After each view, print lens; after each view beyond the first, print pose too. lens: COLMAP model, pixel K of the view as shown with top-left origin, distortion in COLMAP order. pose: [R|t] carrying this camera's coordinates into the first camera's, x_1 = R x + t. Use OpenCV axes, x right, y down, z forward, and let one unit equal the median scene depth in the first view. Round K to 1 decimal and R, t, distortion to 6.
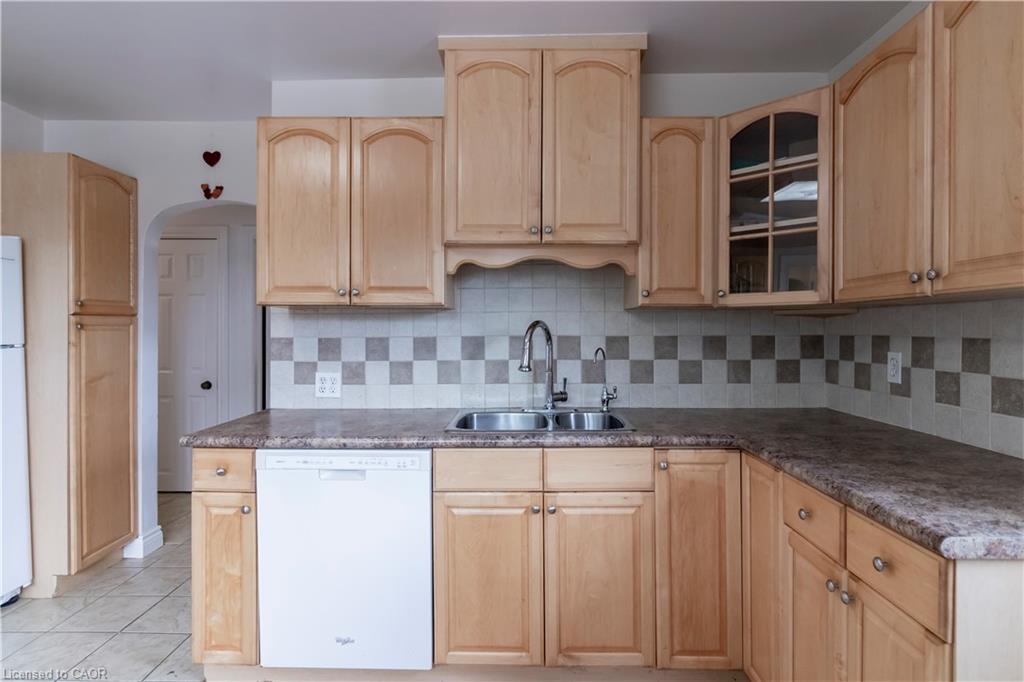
lens RADIAL K [[542.0, 0, 516.9], [0, 542.0, 330.4], [0, 0, 1]] dist [-0.002137, -0.000452]
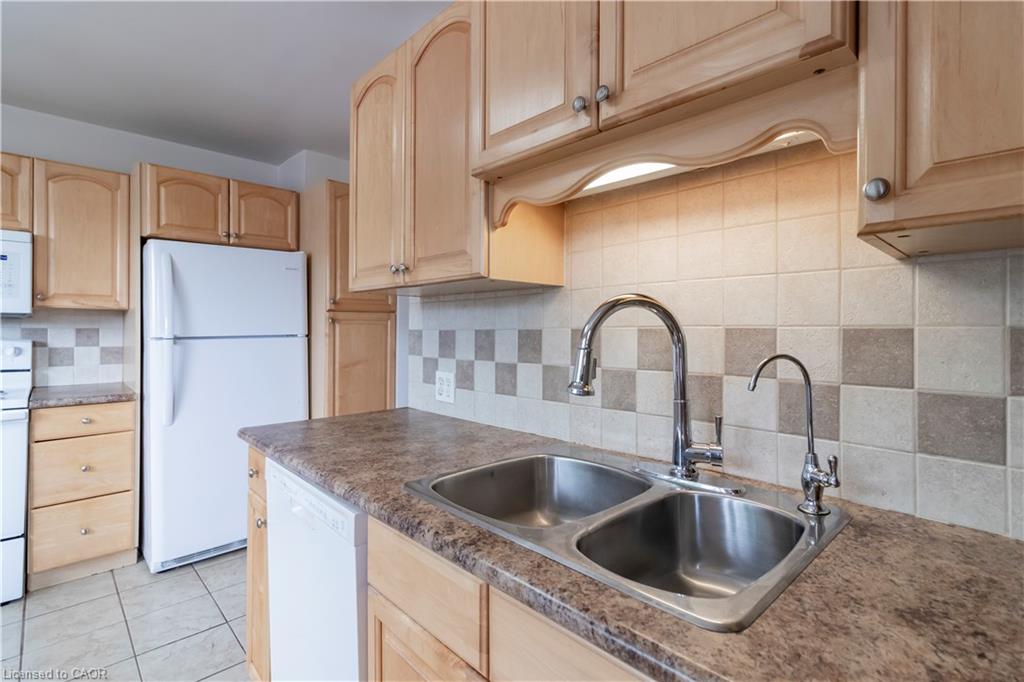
lens RADIAL K [[474.2, 0, 519.7], [0, 474.2, 324.0], [0, 0, 1]] dist [0.004193, 0.000726]
pose [[0.708920, -0.006551, -0.705259, 0.280222], [-0.006897, 0.999845, -0.016220, 0.017387], [0.705255, 0.016362, 0.708765, 0.641178]]
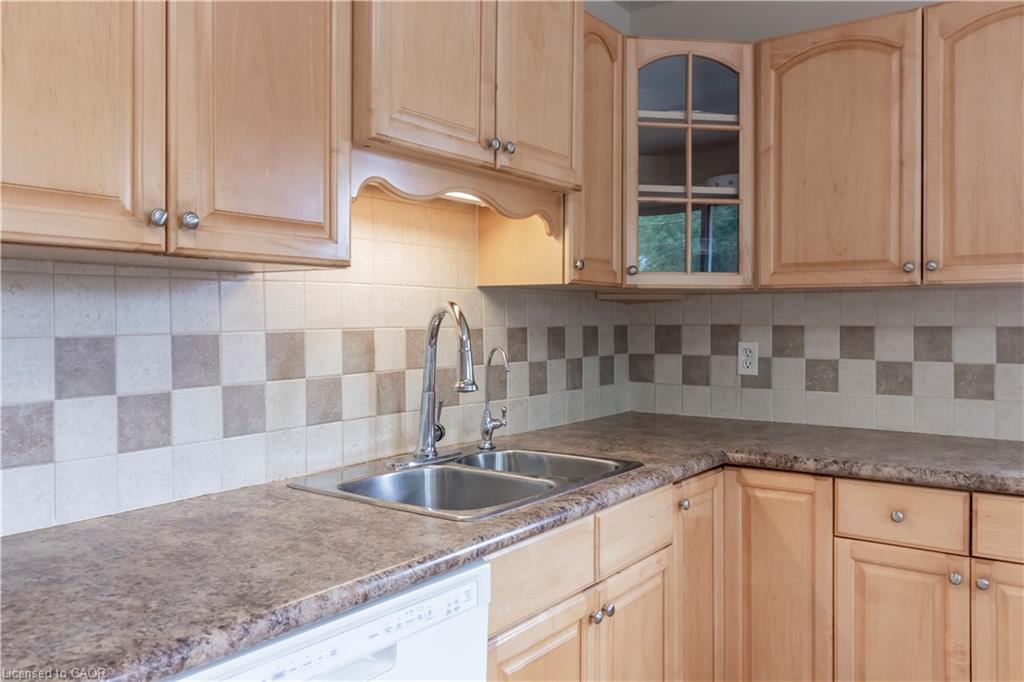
lens RADIAL K [[808.9, 0, 508.8], [0, 808.9, 327.4], [0, 0, 1]] dist [0.001256, 0.000192]
pose [[0.584934, -0.007583, 0.811045, -0.628932], [0.002103, 0.999967, 0.007832, 0.002329], [-0.811078, -0.002876, 0.584931, 0.468293]]
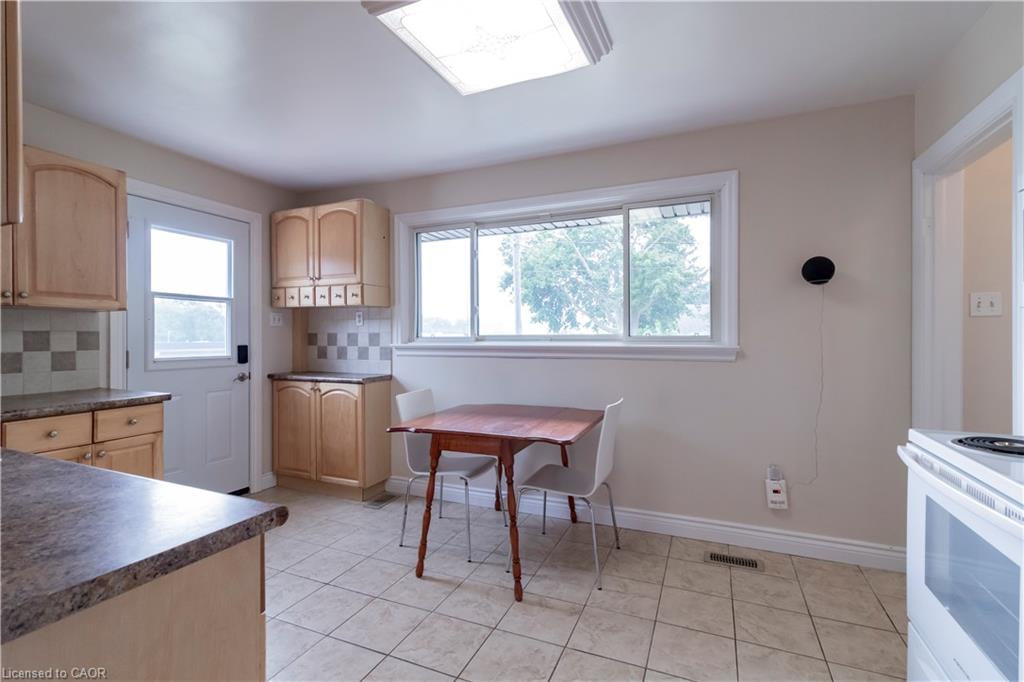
lens RADIAL K [[474.2, 0, 507.8], [0, 474.2, 334.4], [0, 0, 1]] dist [0.004193, 0.000726]
pose [[-0.917315, 0.000223, 0.398162, -0.868337], [0.000168, 1.000000, -0.000174, 0.019700], [-0.398162, -0.000093, -0.917315, 1.150652]]
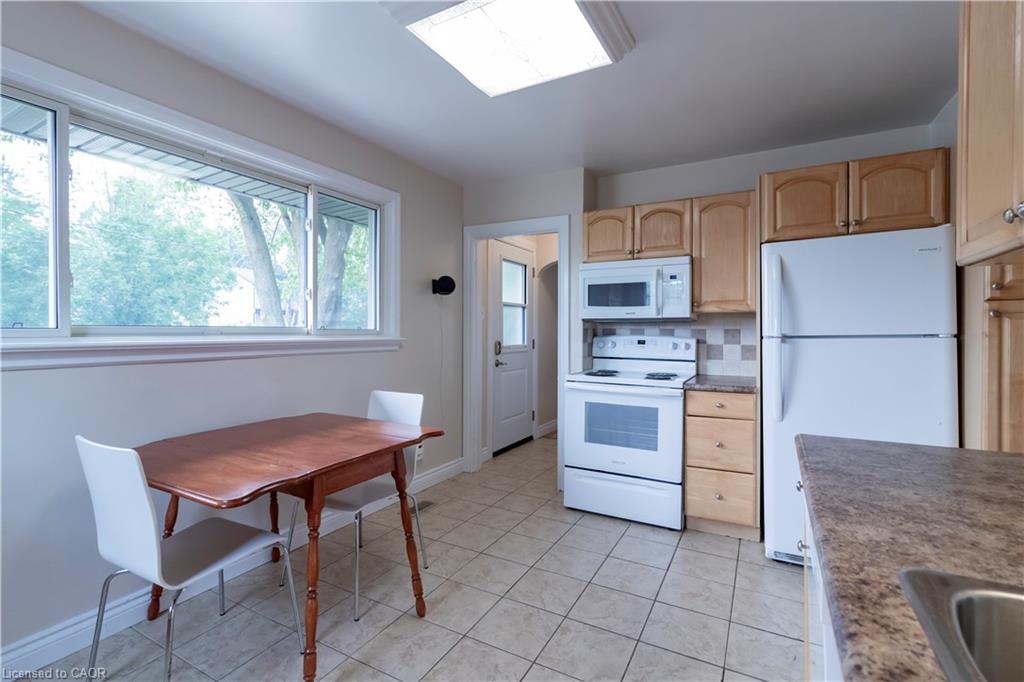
lens RADIAL K [[474.2, 0, 511.2], [0, 474.2, 334.8], [0, 0, 1]] dist [0.004193, 0.000726]
pose [[-0.467055, 0.002487, -0.884225, 0.229566], [-0.004886, 0.999974, 0.005393, 0.029358], [0.884215, 0.006839, -0.467030, 0.804613]]
